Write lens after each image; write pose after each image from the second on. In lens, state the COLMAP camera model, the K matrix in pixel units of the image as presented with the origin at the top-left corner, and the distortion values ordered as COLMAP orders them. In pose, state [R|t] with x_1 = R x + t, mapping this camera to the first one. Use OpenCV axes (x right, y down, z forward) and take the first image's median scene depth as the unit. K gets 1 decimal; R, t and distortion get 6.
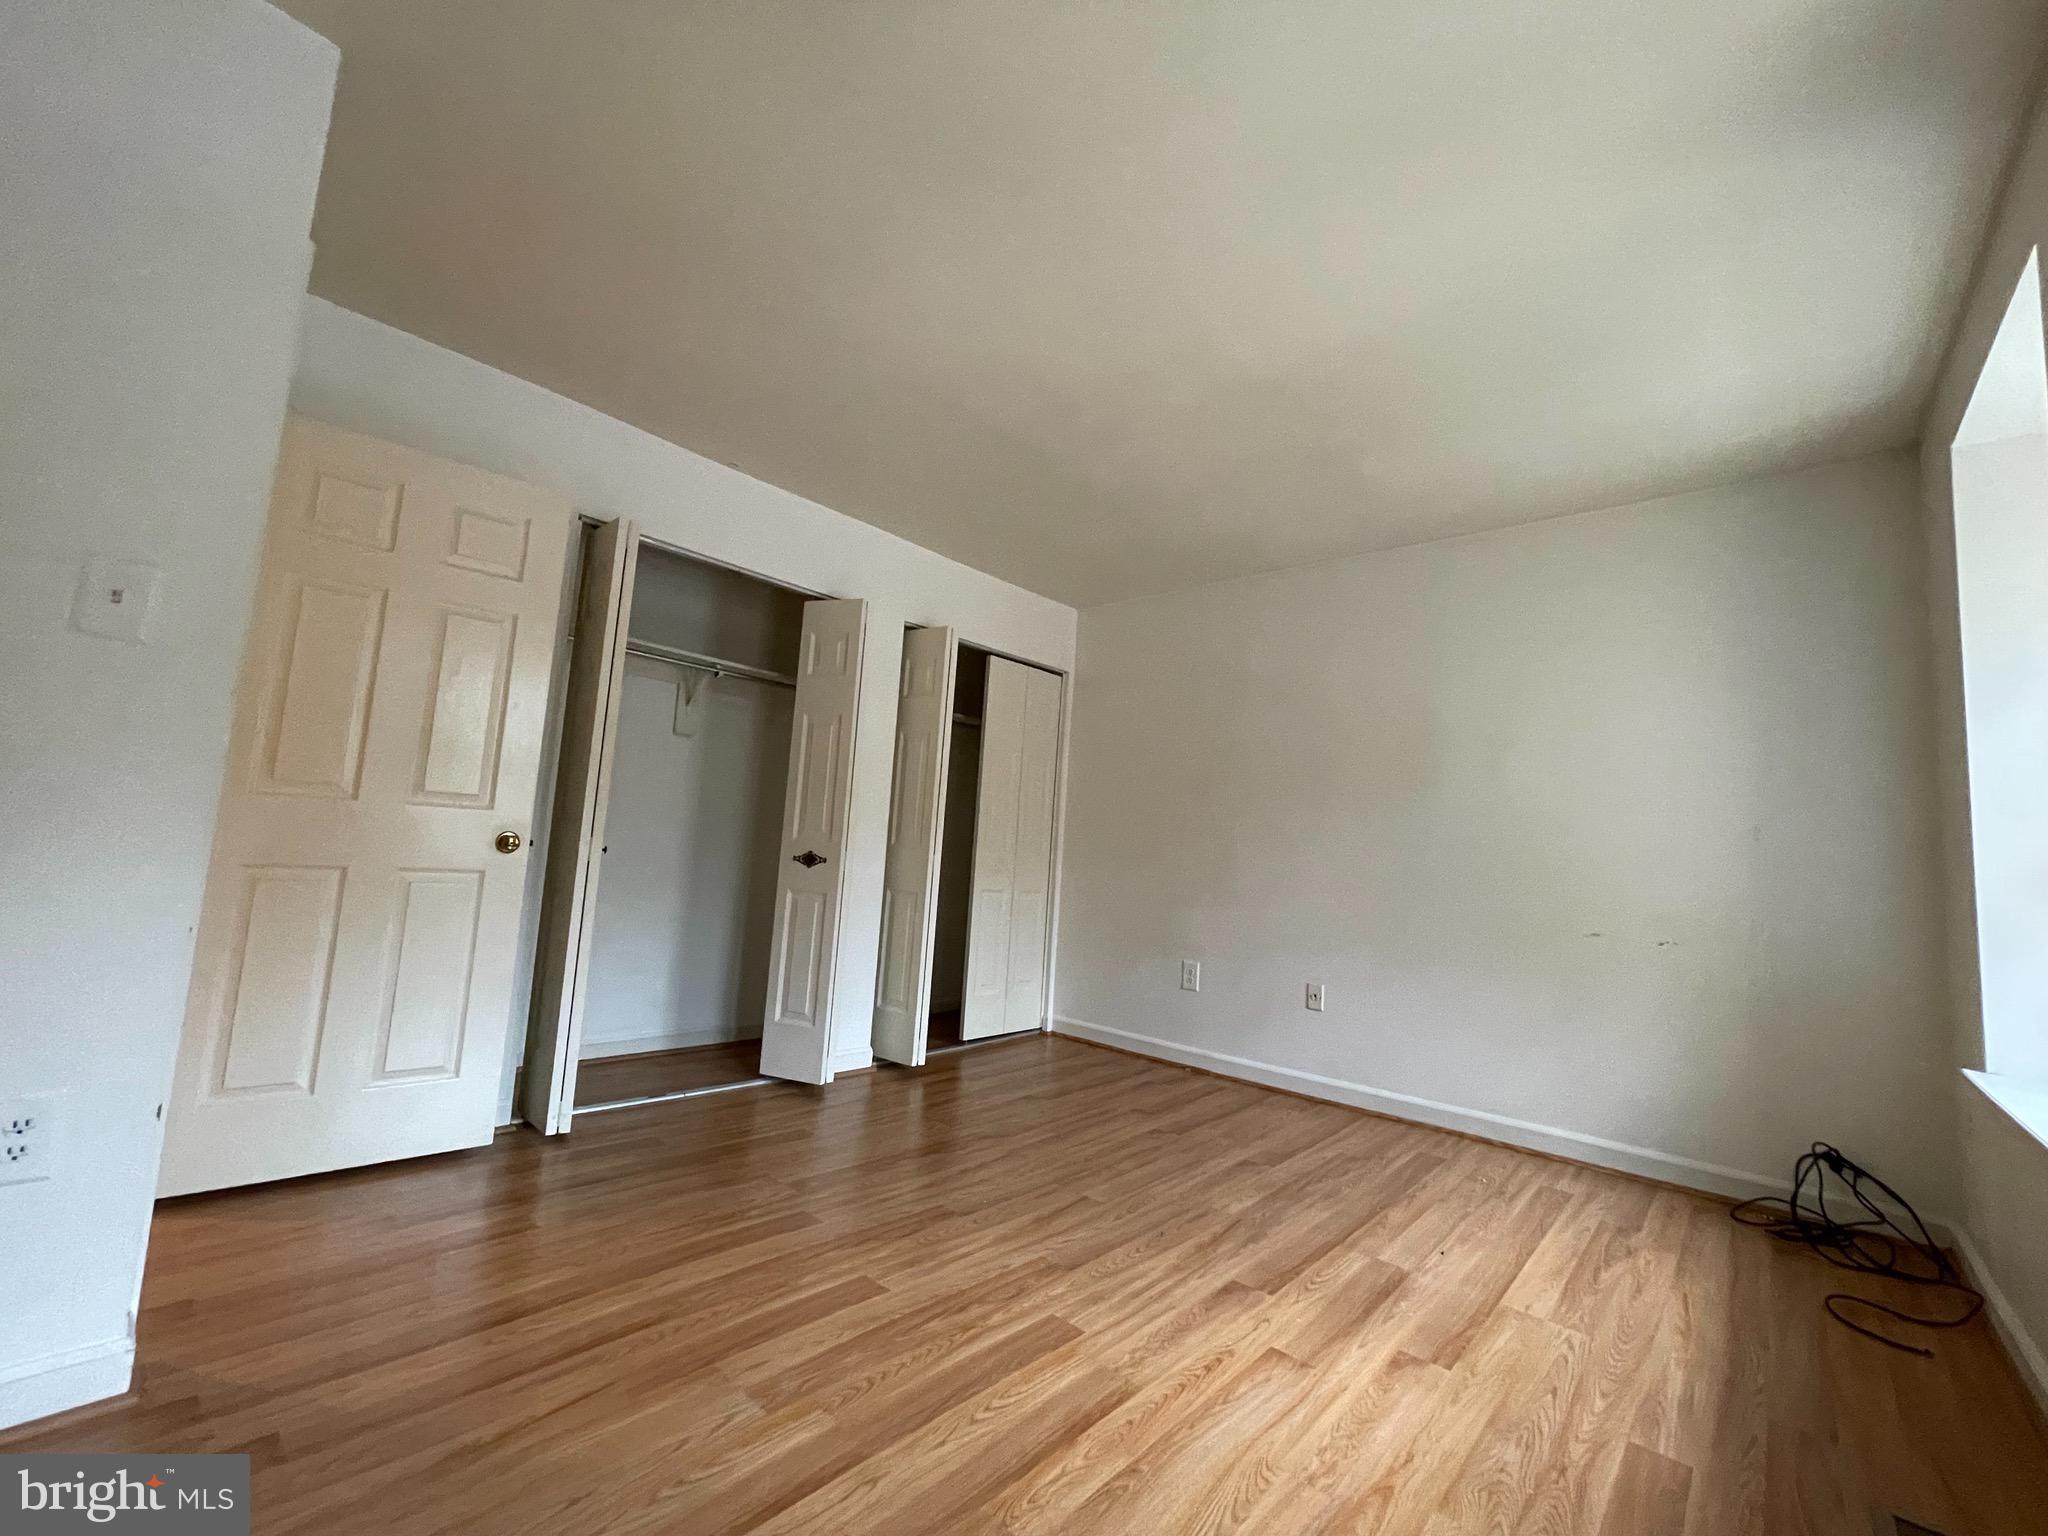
lens RADIAL K [[830.8, 0, 1021.3], [0, 830.8, 763.1], [0, 0, 1]] dist [0.001499, -0.000490]
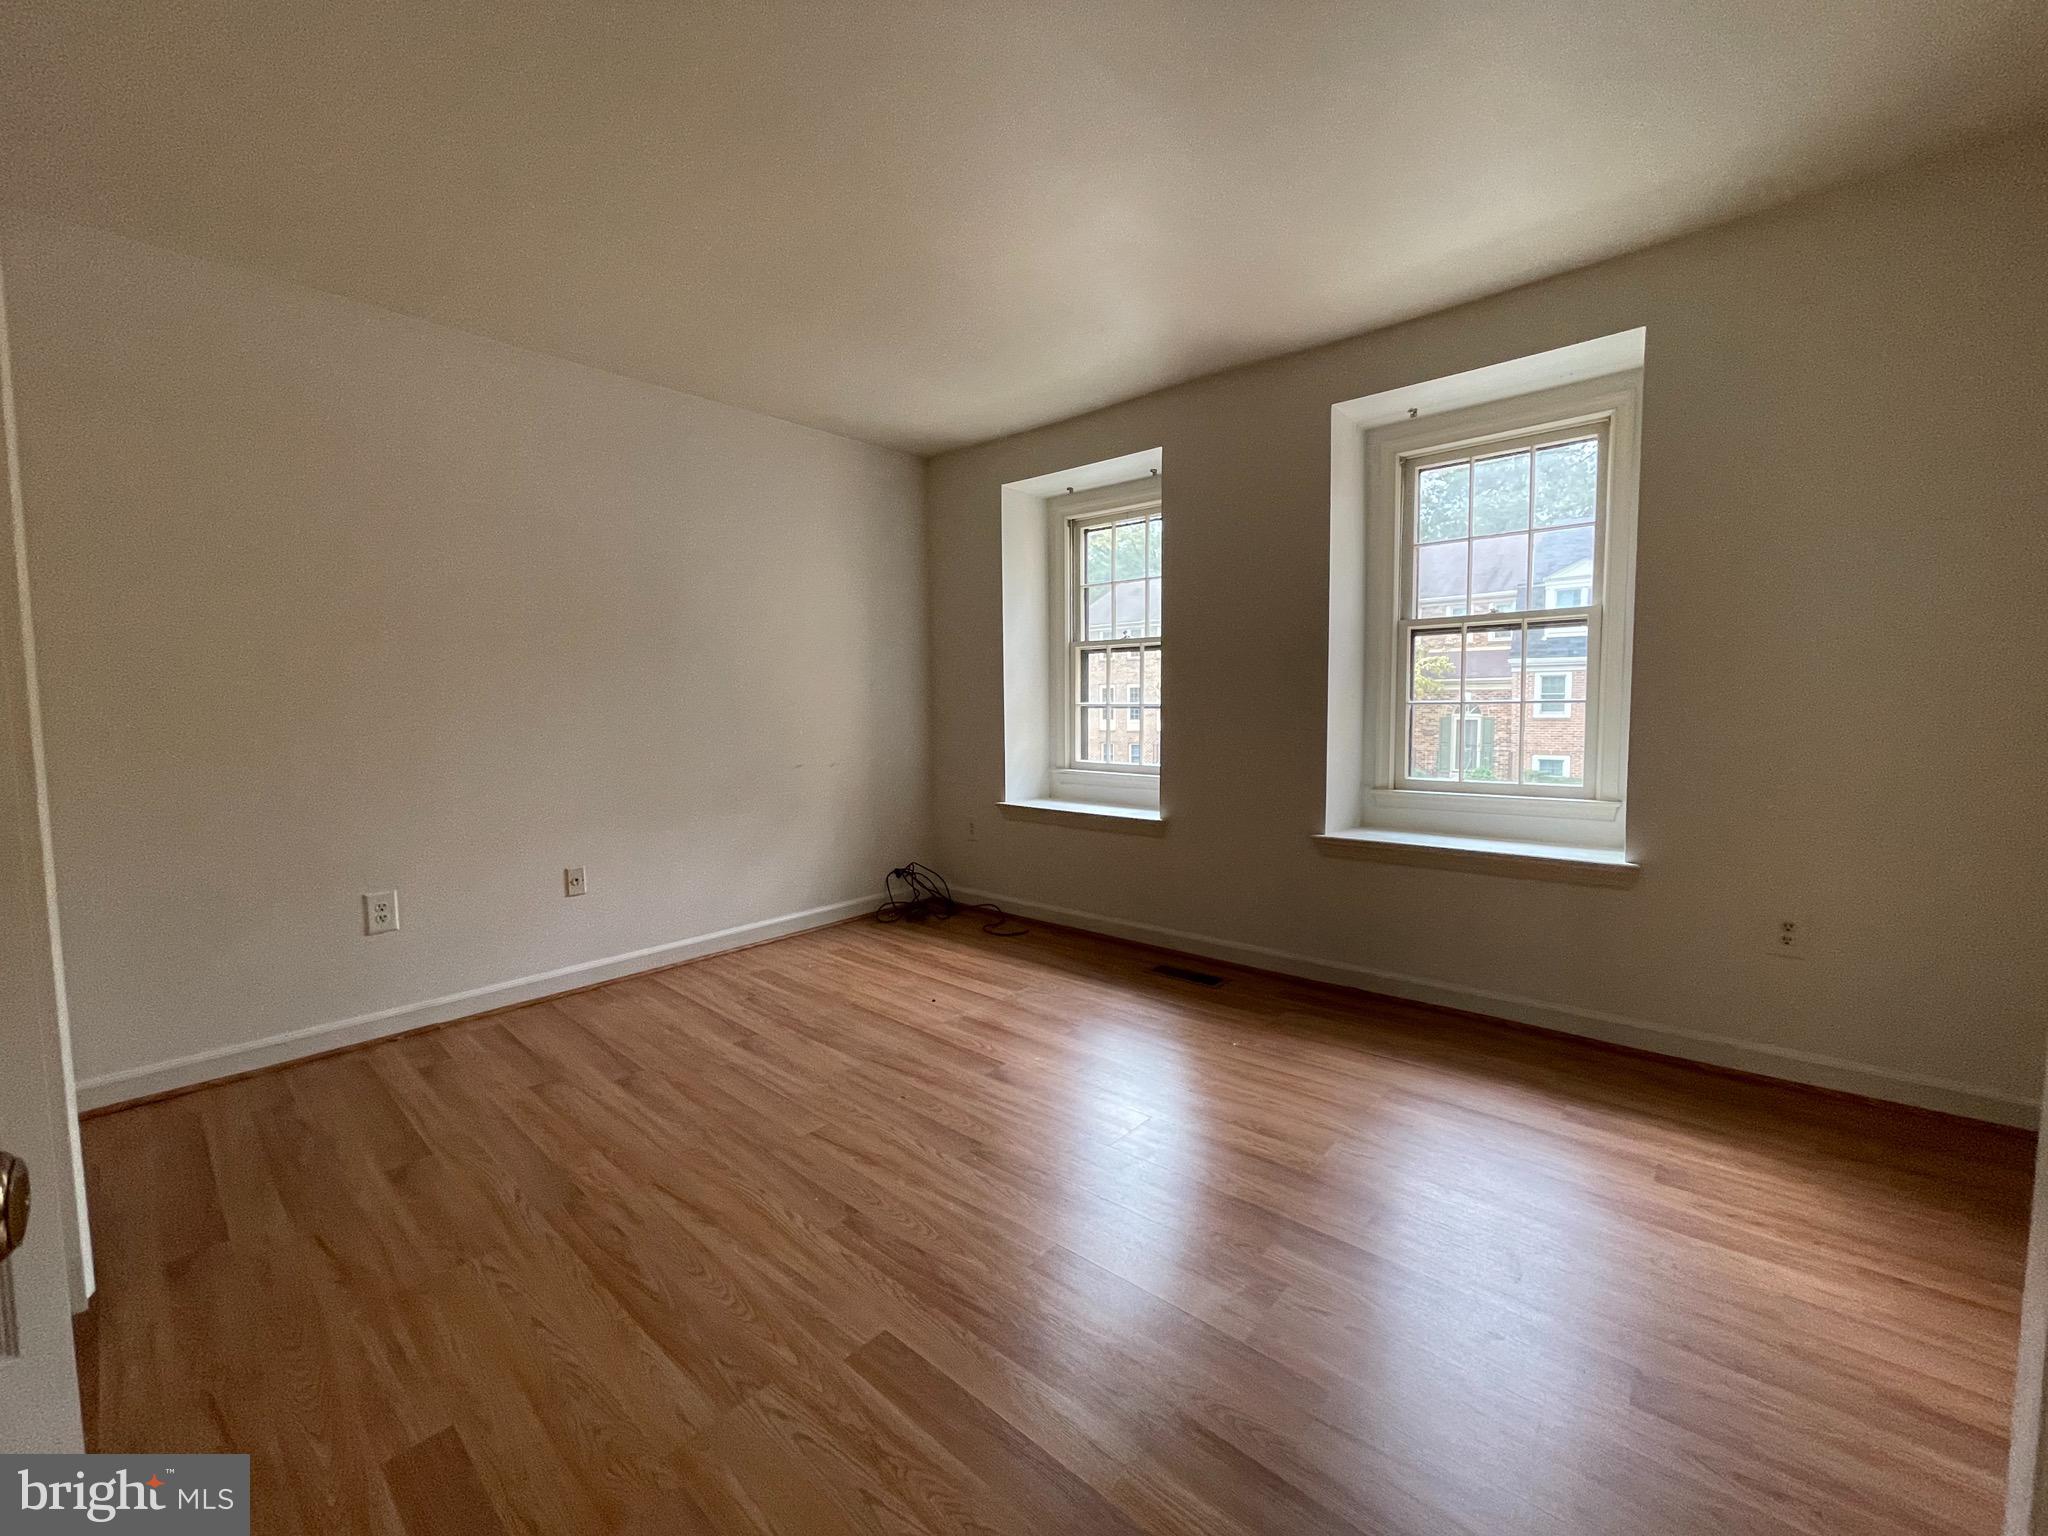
lens RADIAL K [[830.8, 0, 1021.3], [0, 830.8, 763.1], [0, 0, 1]] dist [0.001499, -0.000490]
pose [[-0.006617, -0.138141, 0.990390, -0.684402], [-0.097050, 0.985825, 0.136856, -0.010892], [-0.995257, -0.095212, -0.019930, 0.758530]]
